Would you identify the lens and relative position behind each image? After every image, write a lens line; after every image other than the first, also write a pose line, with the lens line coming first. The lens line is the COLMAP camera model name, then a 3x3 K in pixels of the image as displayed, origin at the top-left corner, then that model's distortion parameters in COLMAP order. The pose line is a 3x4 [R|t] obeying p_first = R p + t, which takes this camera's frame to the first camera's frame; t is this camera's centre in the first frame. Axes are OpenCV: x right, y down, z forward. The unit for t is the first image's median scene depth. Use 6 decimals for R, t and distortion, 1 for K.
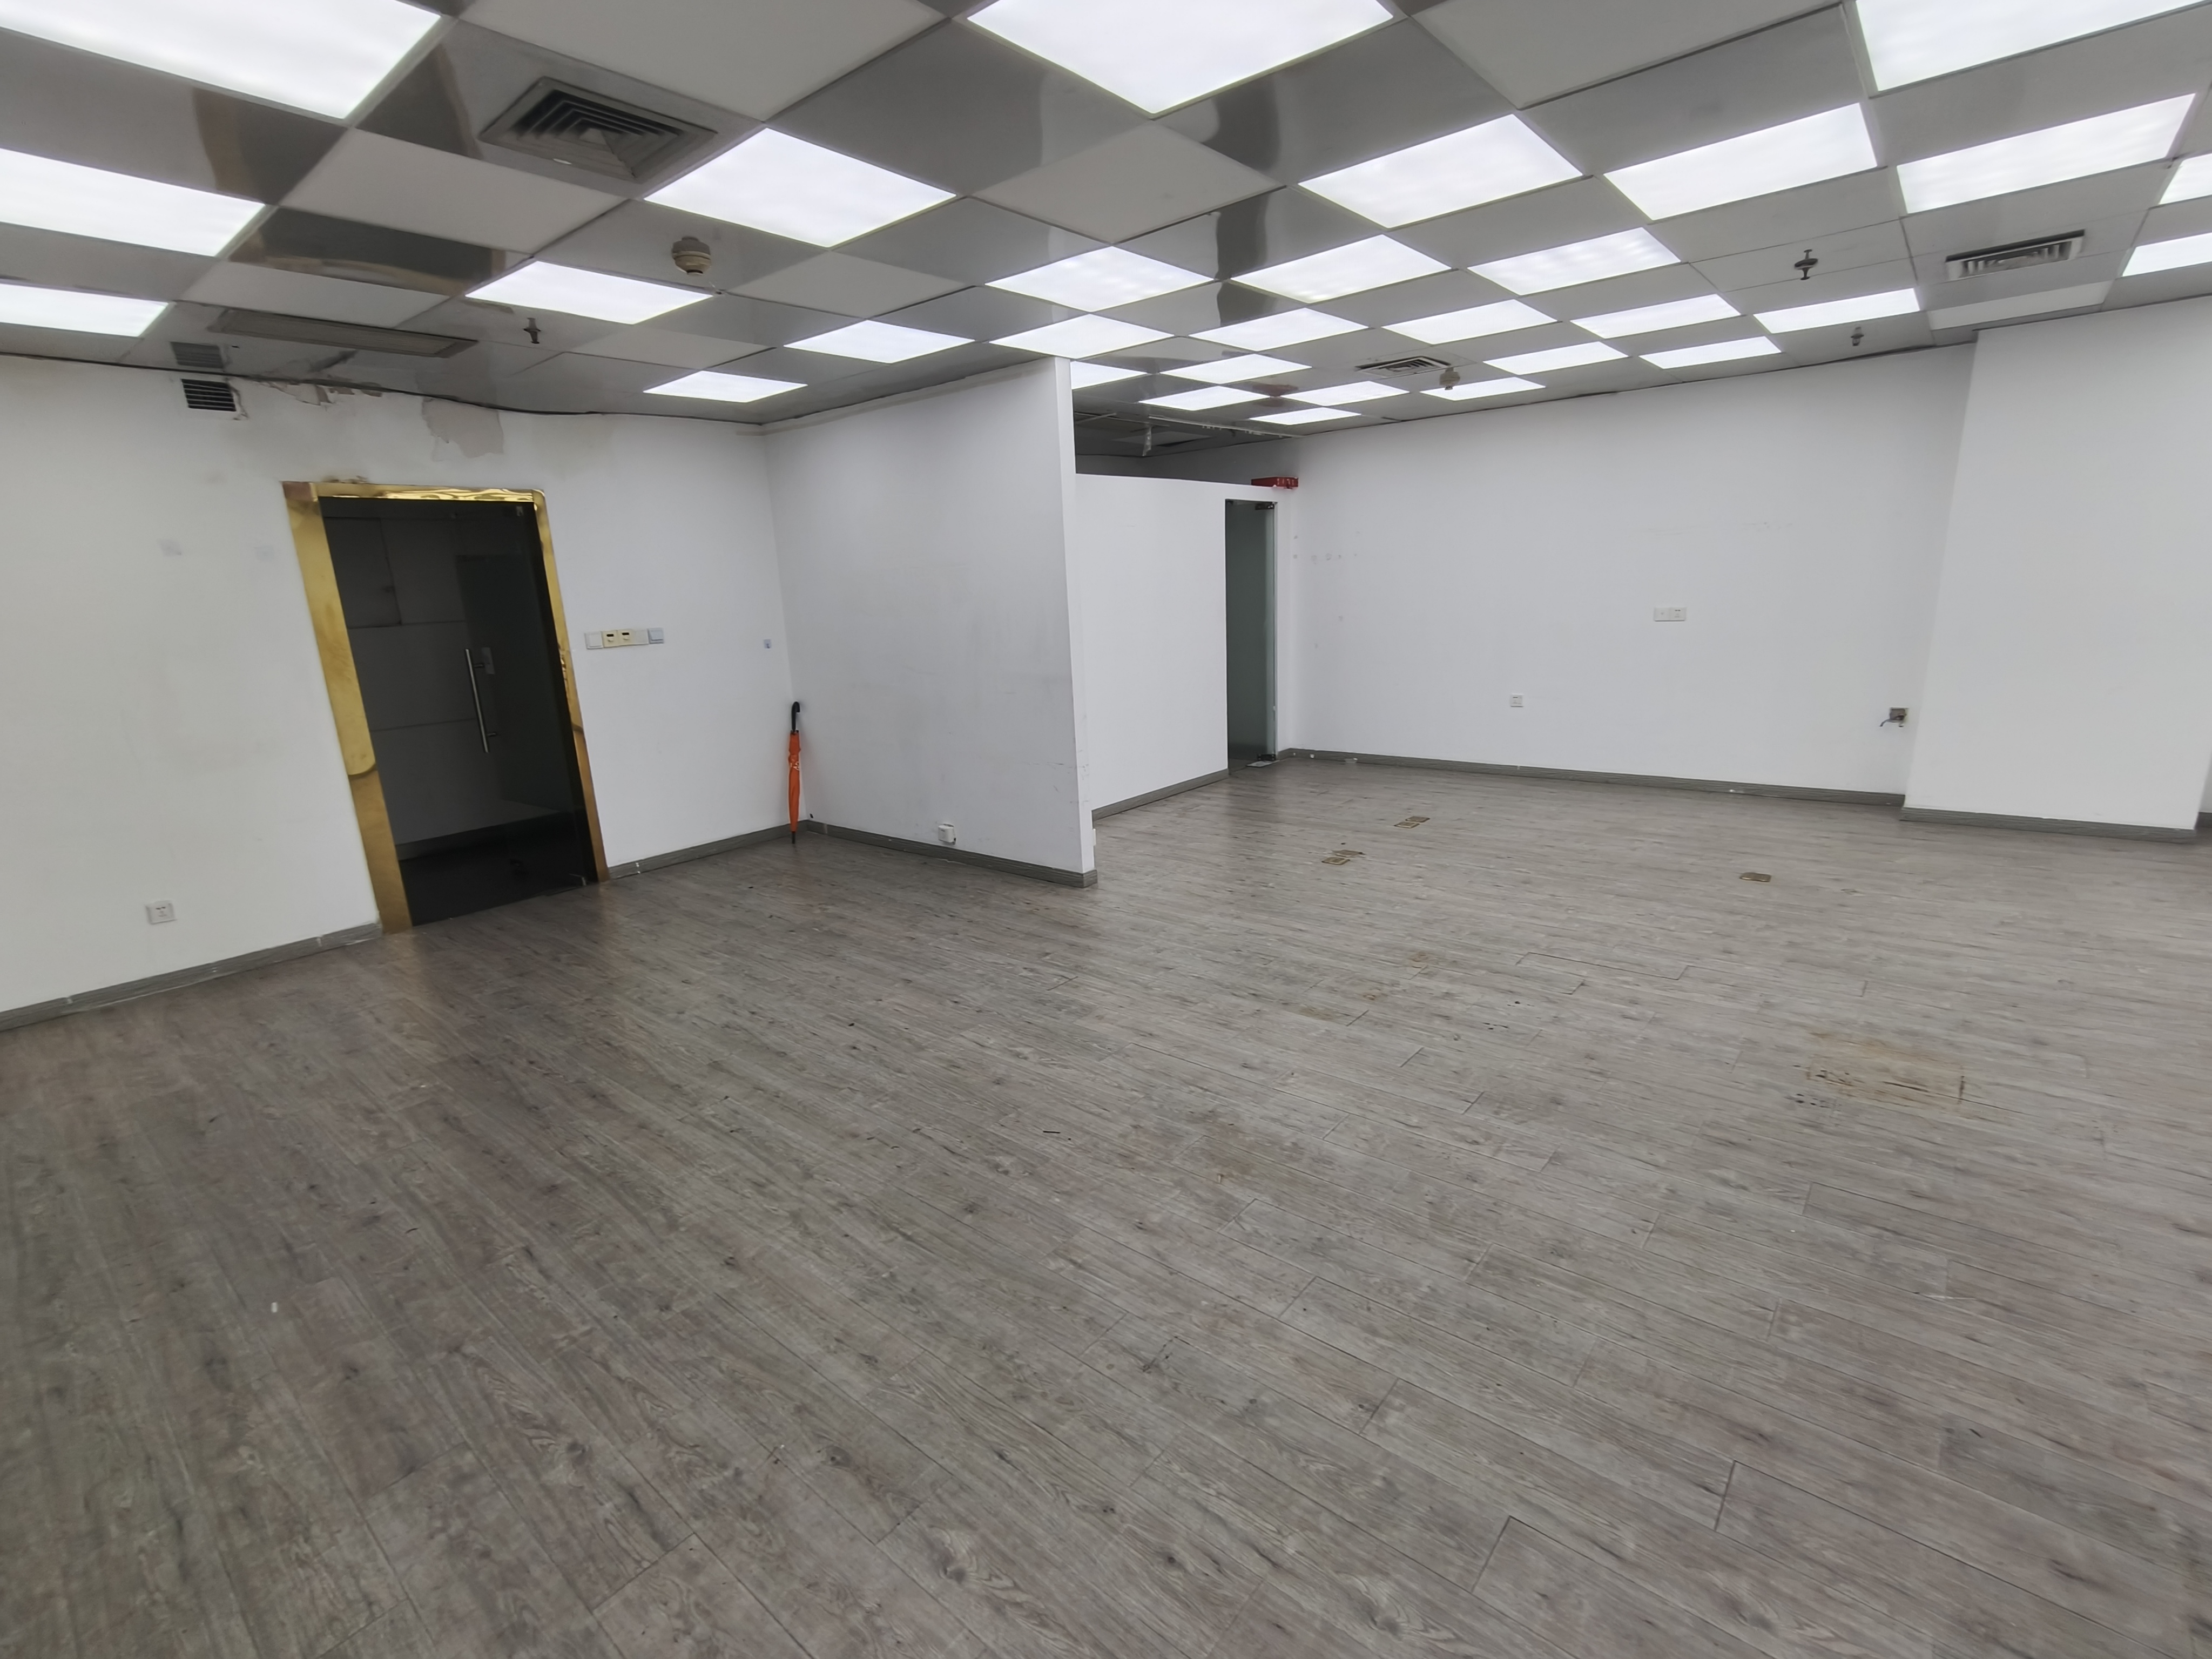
lens RADIAL K [[1027.4, 0, 1106.3], [0, 1027.4, 821.5], [0, 0, 1]] dist [-0.003074, 0.006199]
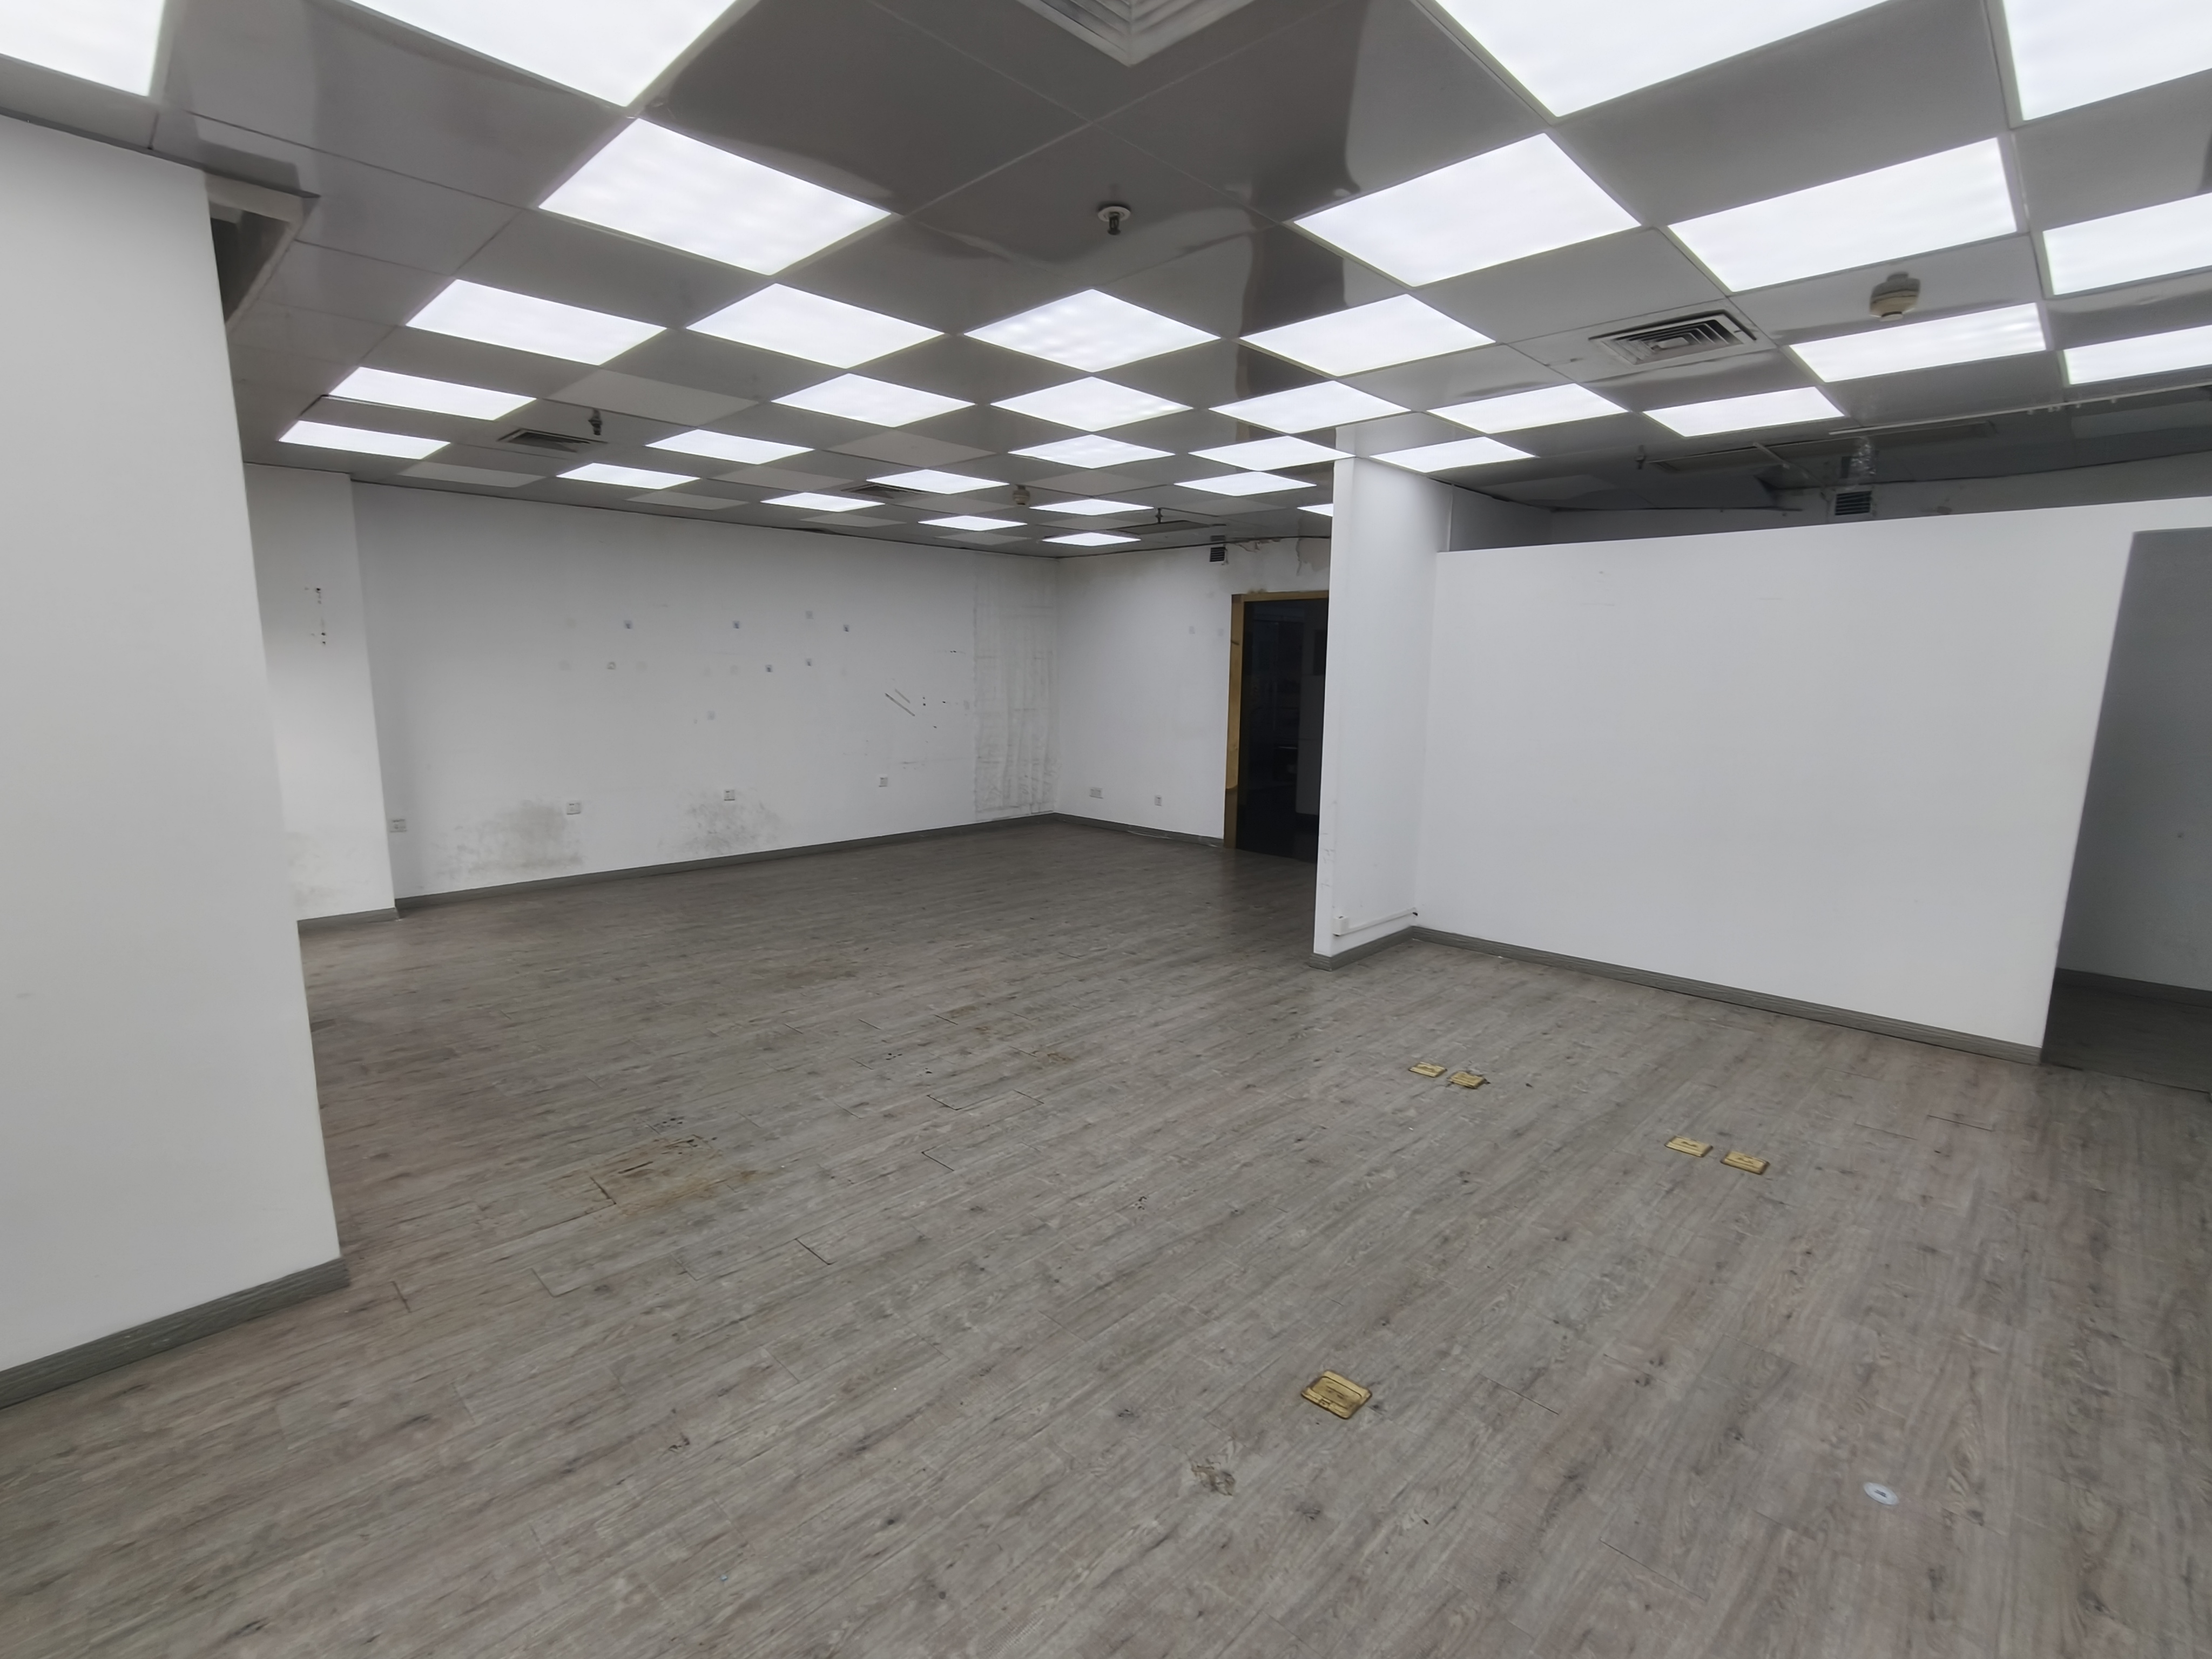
lens RADIAL K [[1027.4, 0, 1103.2], [0, 1027.4, 836.1], [0, 0, 1]] dist [-0.003074, 0.006199]
pose [[-0.081162, 0.209476, -0.974440, 1.342029], [-0.238571, 0.945162, 0.223053, -0.330270], [0.967728, 0.250576, -0.026736, 1.112604]]
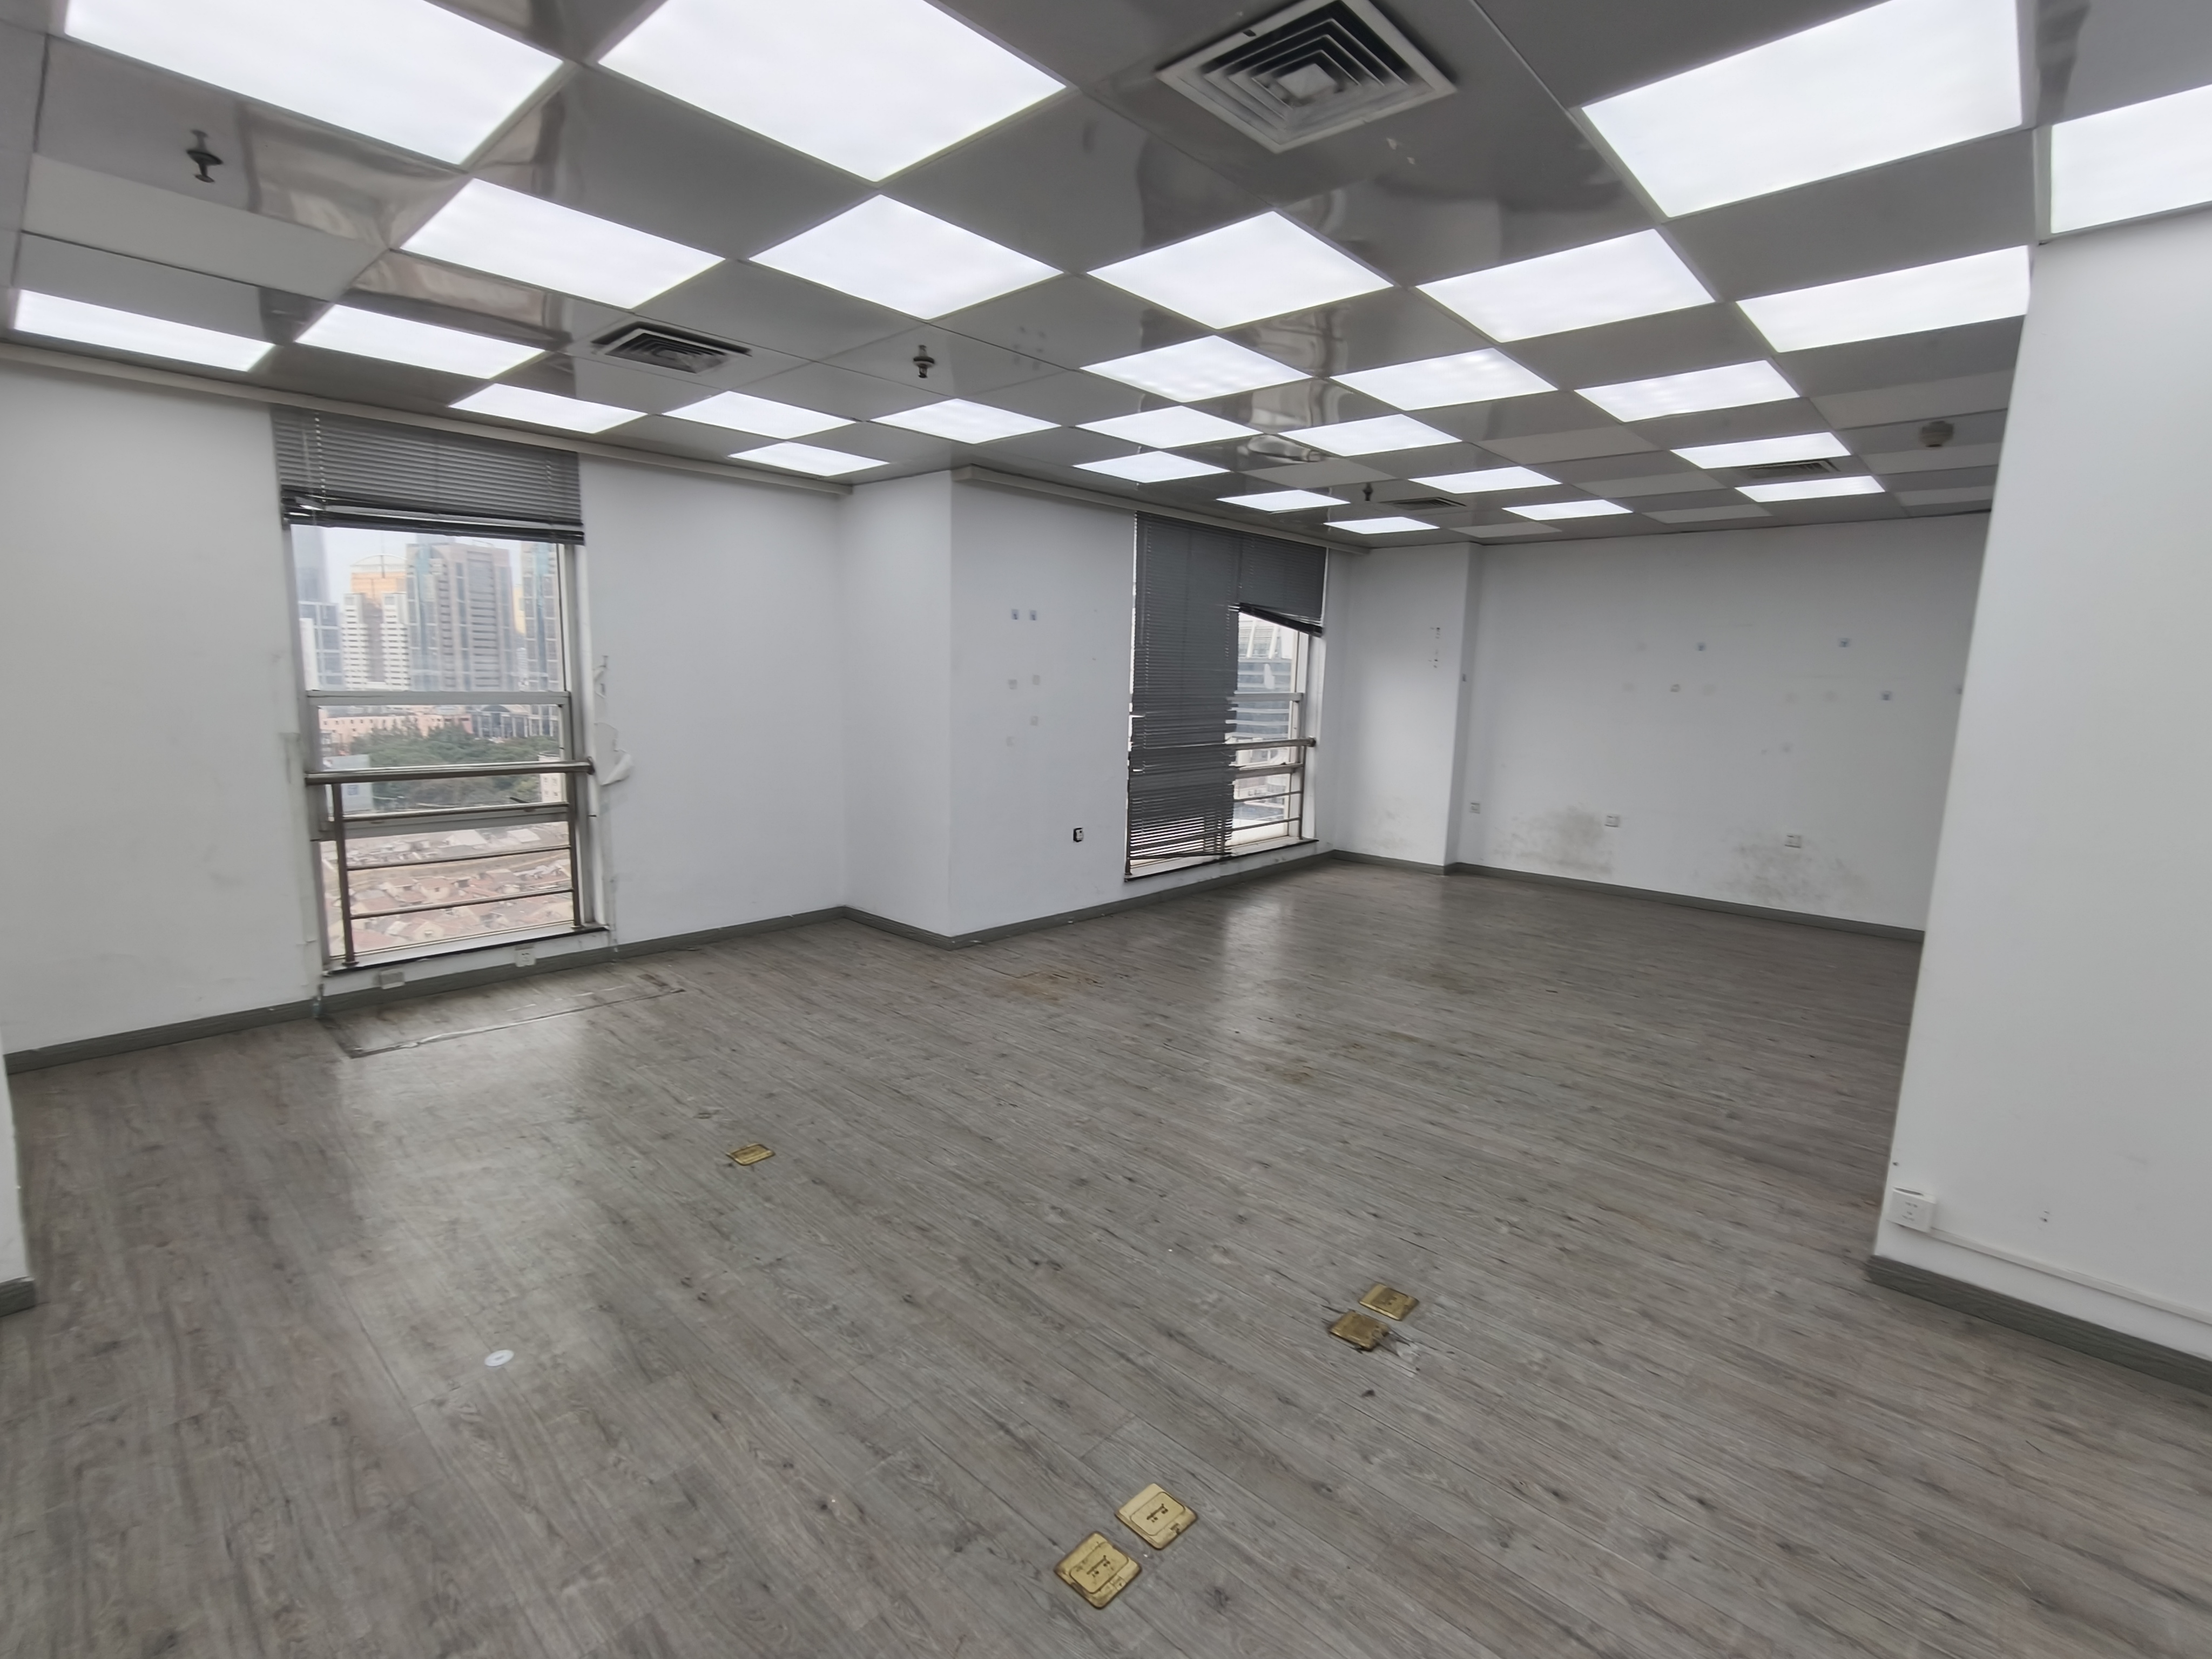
lens RADIAL K [[1027.4, 0, 1101.5], [0, 1027.4, 831.8], [0, 0, 1]] dist [-0.003074, 0.006199]
pose [[-0.998239, 0.016503, 0.056982, 0.475296], [0.036943, 0.924477, 0.379443, -0.499789], [-0.046416, 0.380880, -0.923459, 1.990633]]
